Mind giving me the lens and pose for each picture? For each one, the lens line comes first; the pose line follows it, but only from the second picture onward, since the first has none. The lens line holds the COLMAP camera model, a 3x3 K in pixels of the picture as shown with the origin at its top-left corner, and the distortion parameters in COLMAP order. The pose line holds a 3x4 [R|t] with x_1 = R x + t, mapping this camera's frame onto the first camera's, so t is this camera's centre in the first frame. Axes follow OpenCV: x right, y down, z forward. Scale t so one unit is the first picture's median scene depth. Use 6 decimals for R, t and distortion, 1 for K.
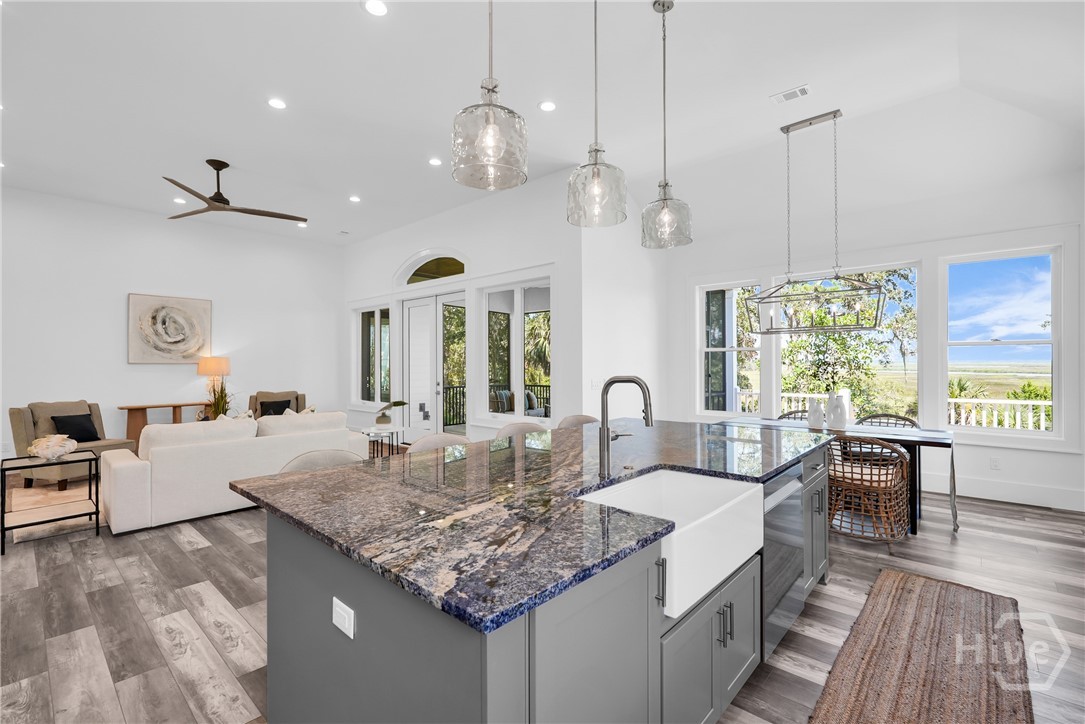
lens RADIAL K [[485.6, 0, 539.4], [0, 485.6, 359.9], [0, 0, 1]] dist [0.001005, 0.000821]
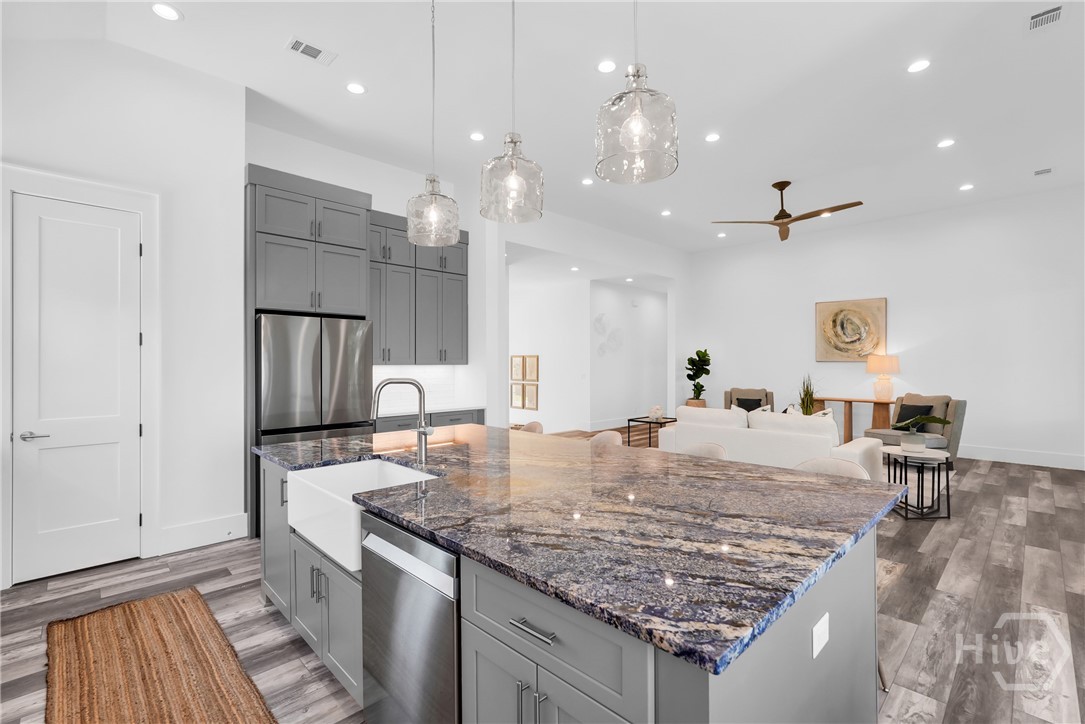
lens RADIAL K [[485.6, 0, 539.6], [0, 485.6, 364.3], [0, 0, 1]] dist [0.001005, 0.000821]
pose [[-0.052951, 0.007441, -0.998569, 0.367226], [0.009877, 0.999927, 0.006927, -0.000982], [0.998548, -0.009496, -0.053021, 0.370862]]
